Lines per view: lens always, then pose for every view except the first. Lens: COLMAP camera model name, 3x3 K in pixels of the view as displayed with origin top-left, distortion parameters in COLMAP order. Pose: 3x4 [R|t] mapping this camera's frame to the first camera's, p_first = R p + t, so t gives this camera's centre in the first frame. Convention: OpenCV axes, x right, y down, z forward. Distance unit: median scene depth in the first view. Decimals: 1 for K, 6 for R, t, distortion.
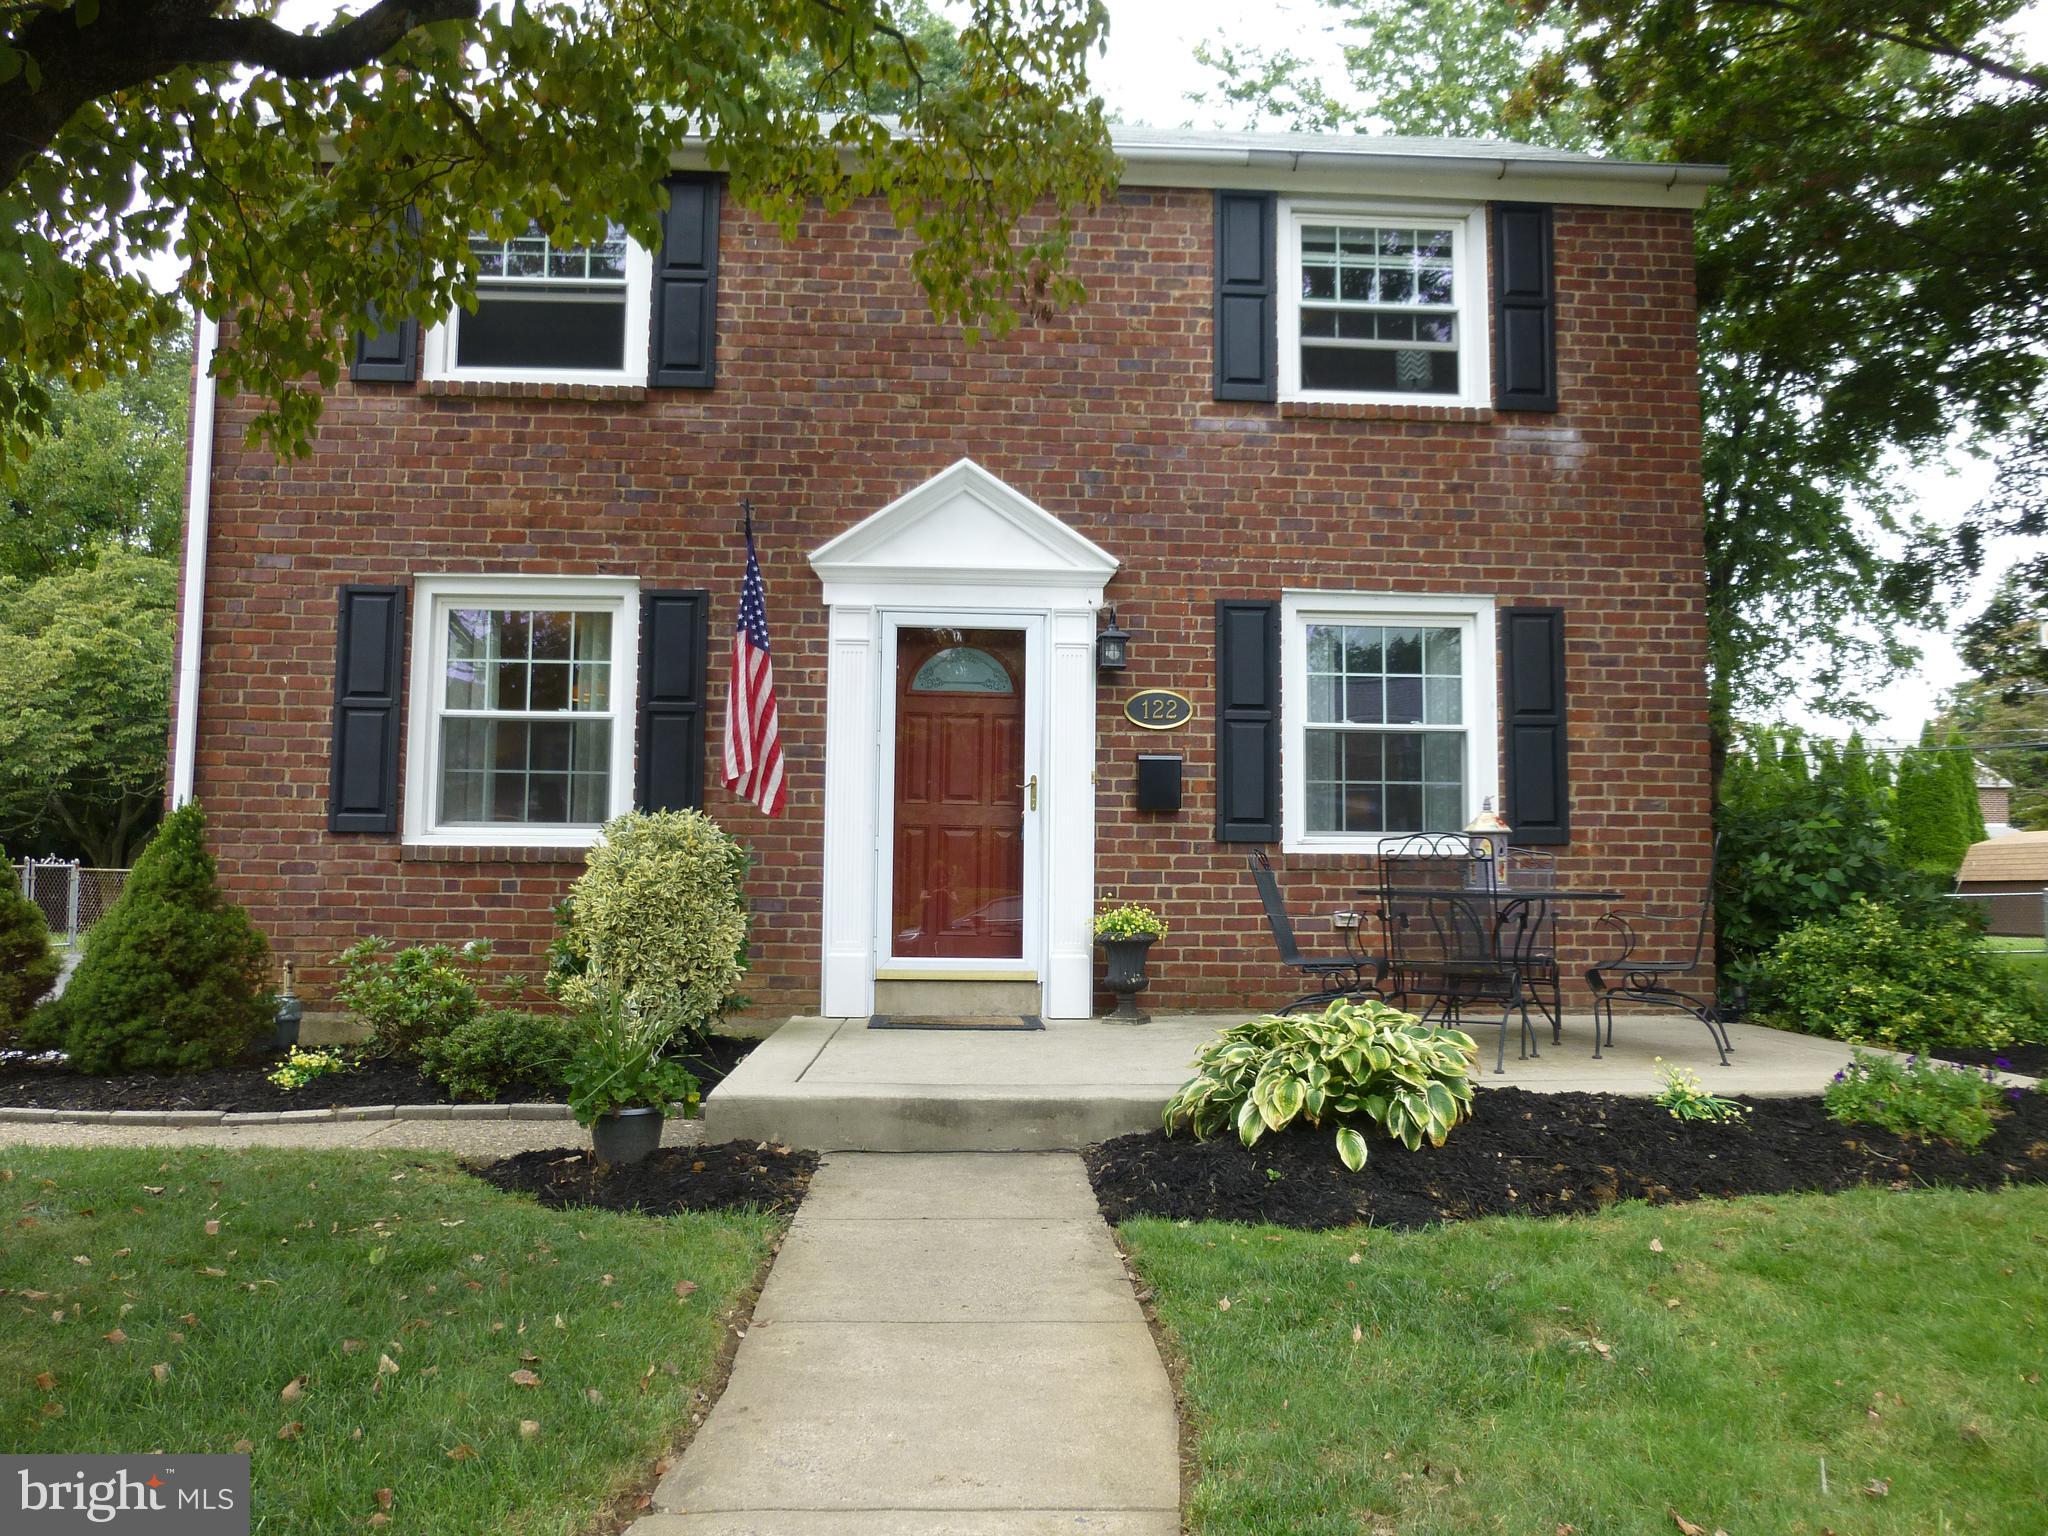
lens RADIAL K [[1537.9, 0, 1018.4], [0, 1537.9, 762.2], [0, 0, 1]] dist [-0.069956, 0.051917]
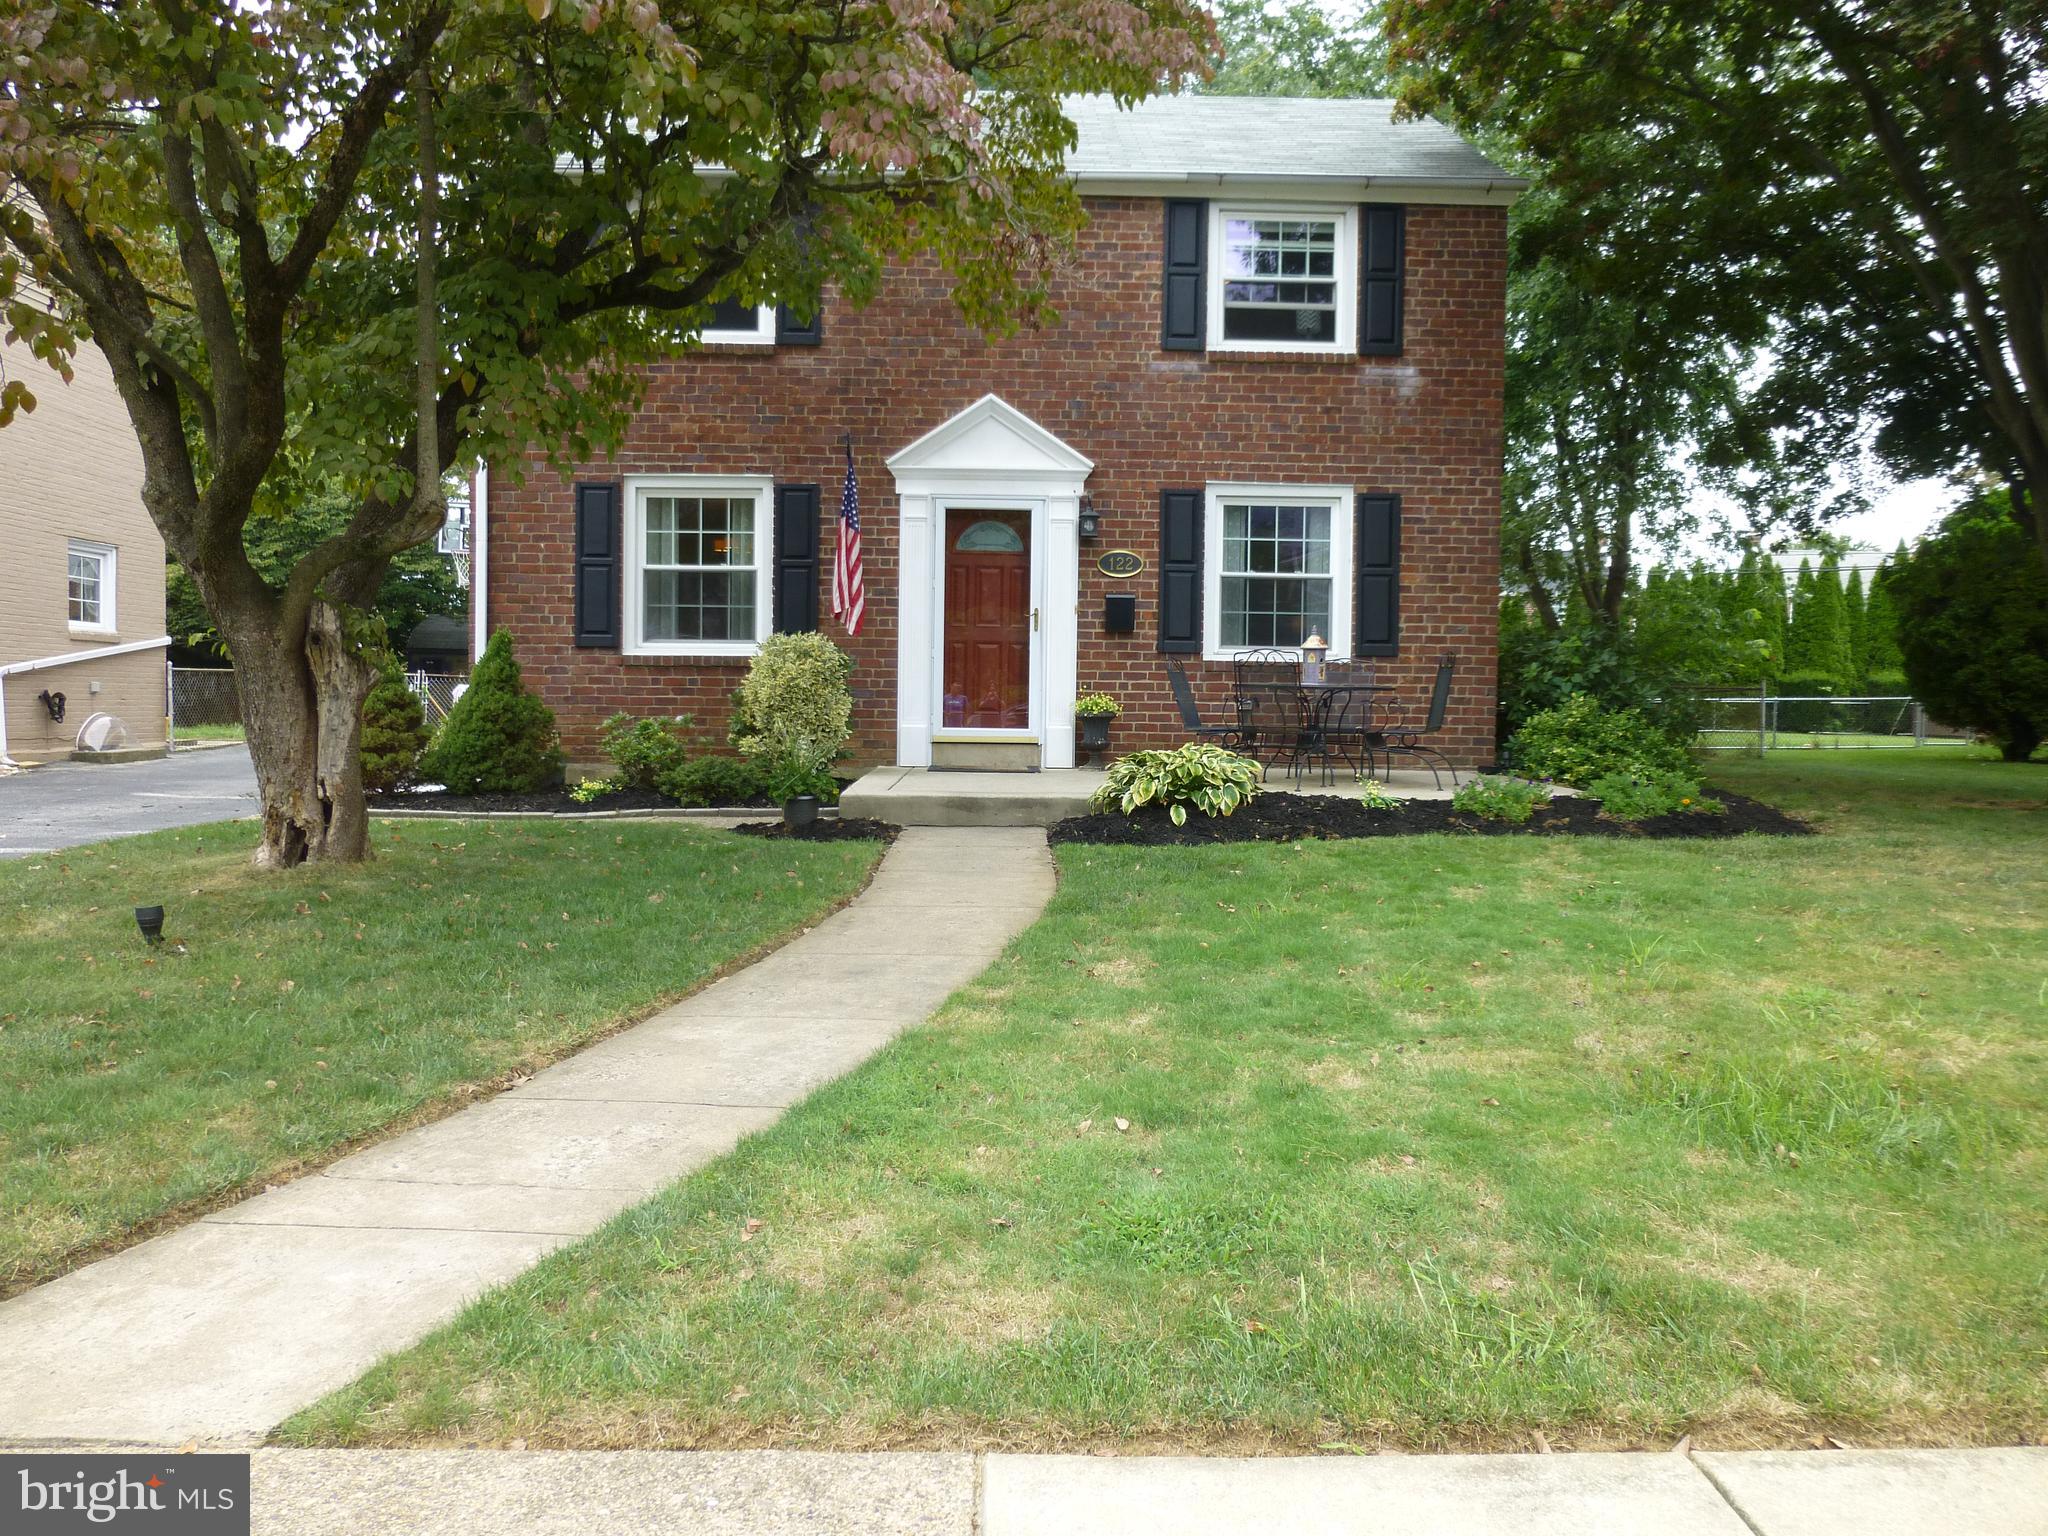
lens RADIAL K [[1537.9, 0, 1021.5], [0, 1537.9, 761.2], [0, 0, 1]] dist [-0.069956, 0.051917]
pose [[0.999429, 0.004683, -0.033473, 0.045835], [-0.000379, 0.991845, 0.127451, -0.034323], [0.033797, -0.127366, 0.991280, -0.505534]]
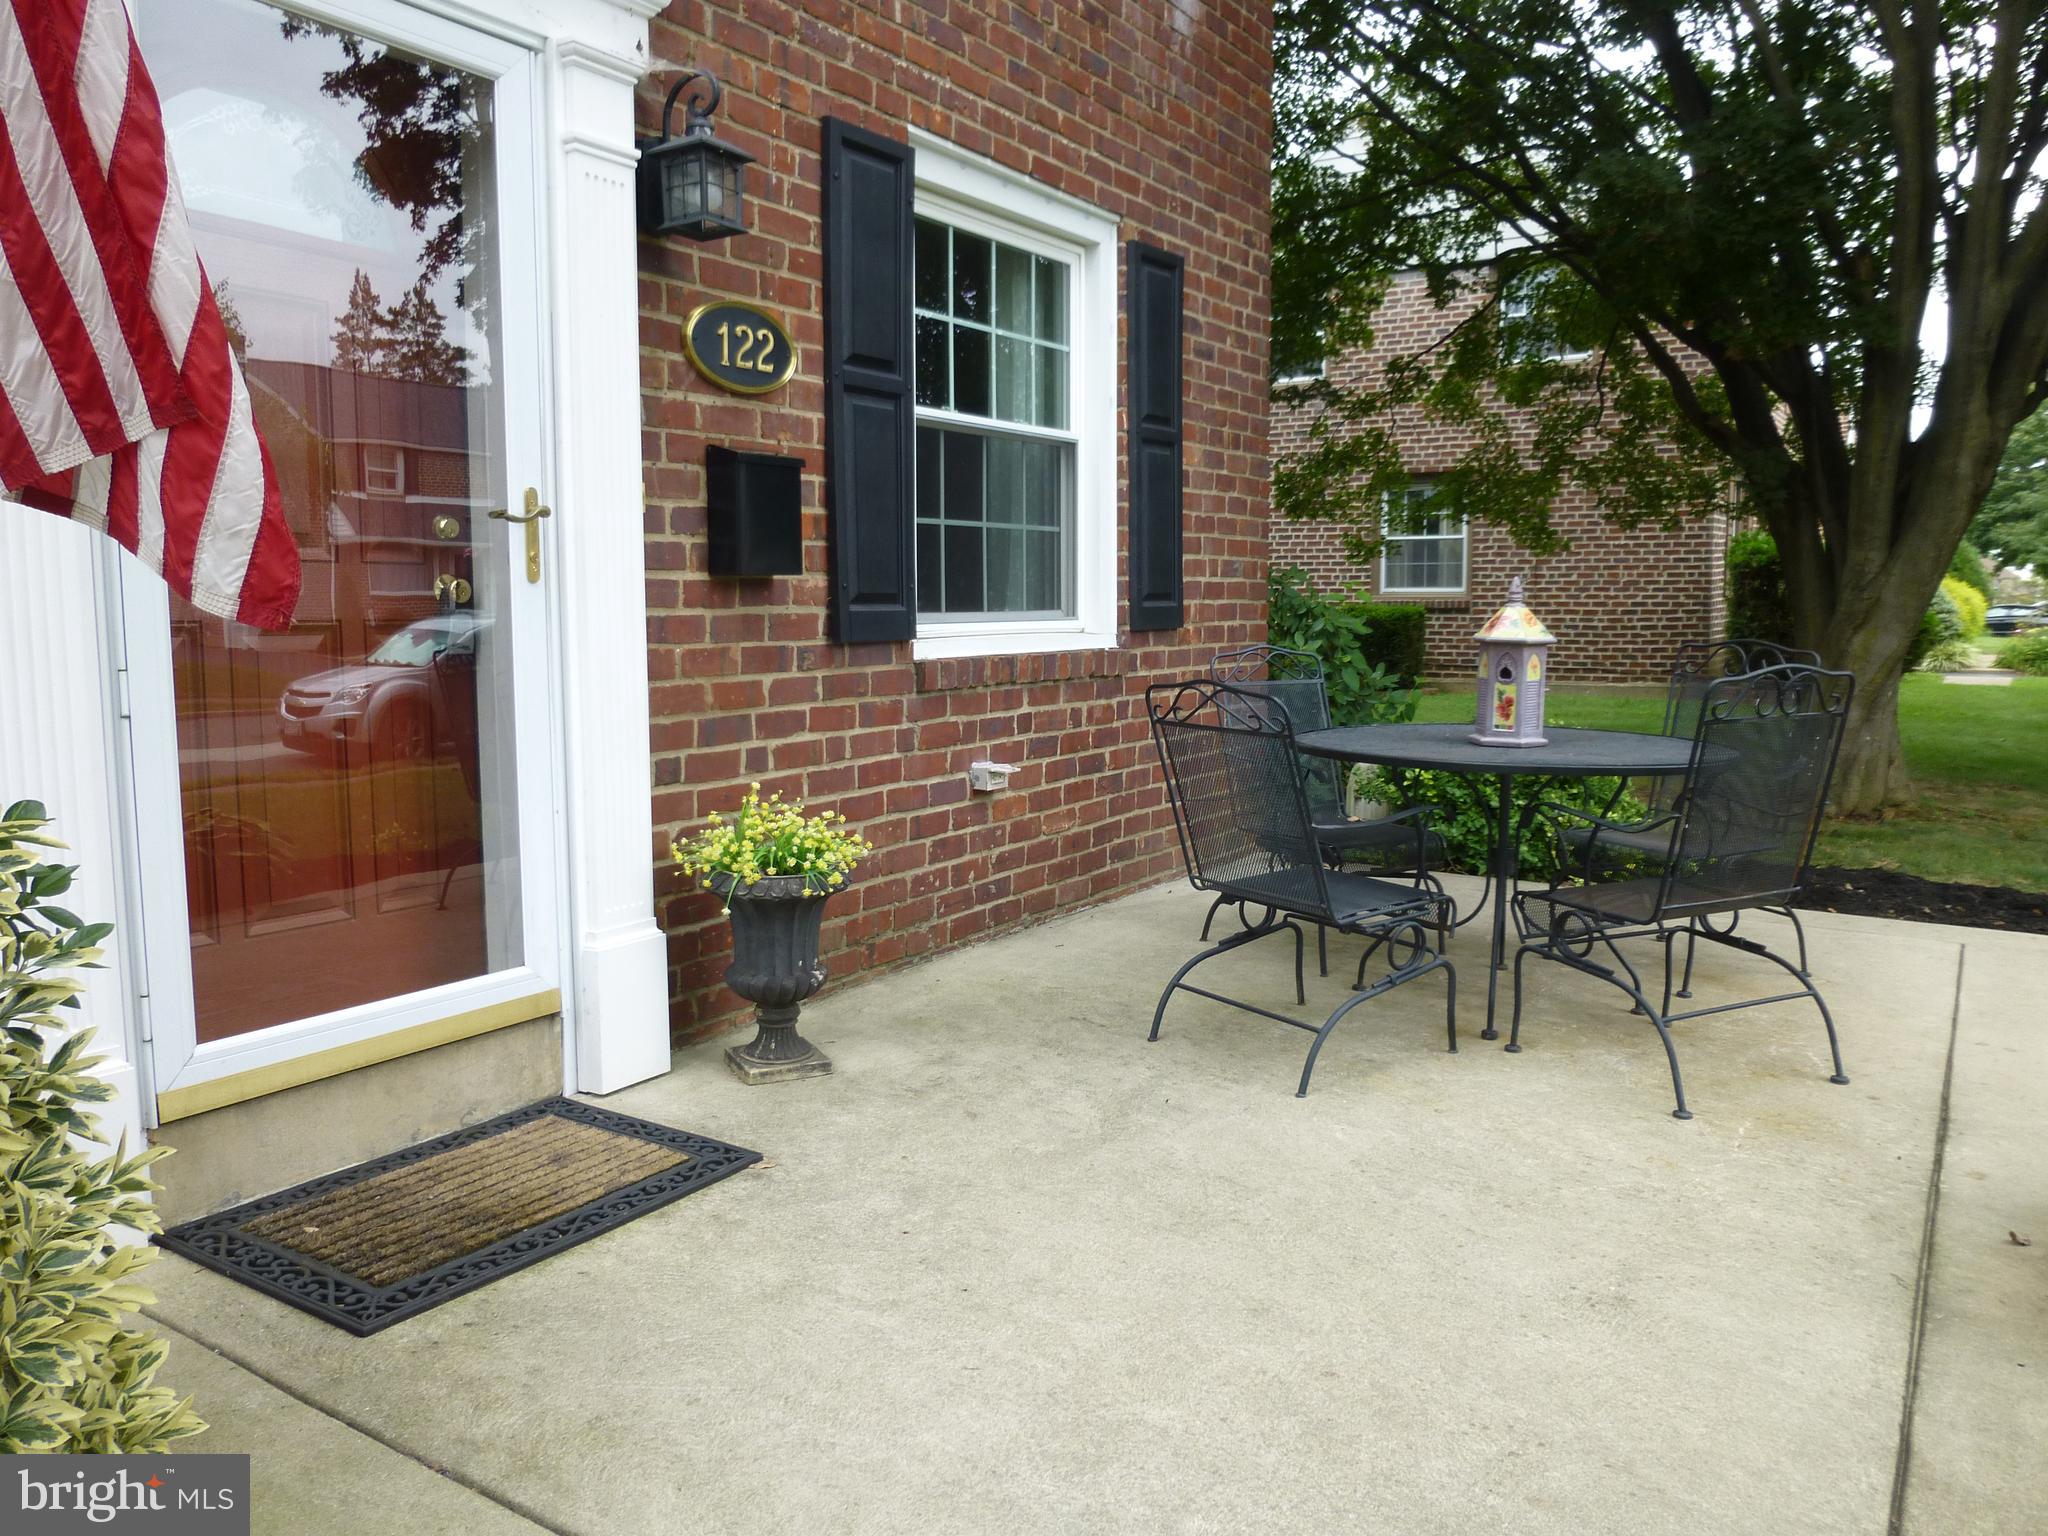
lens RADIAL K [[1537.9, 0, 1023.8], [0, 1537.9, 774.6], [0, 0, 1]] dist [-0.069956, 0.051917]
pose [[0.587803, -0.105775, 0.802060, -0.223788], [-0.058540, 0.983256, 0.172573, 0.005573], [-0.806884, -0.148391, 0.571768, 0.666814]]
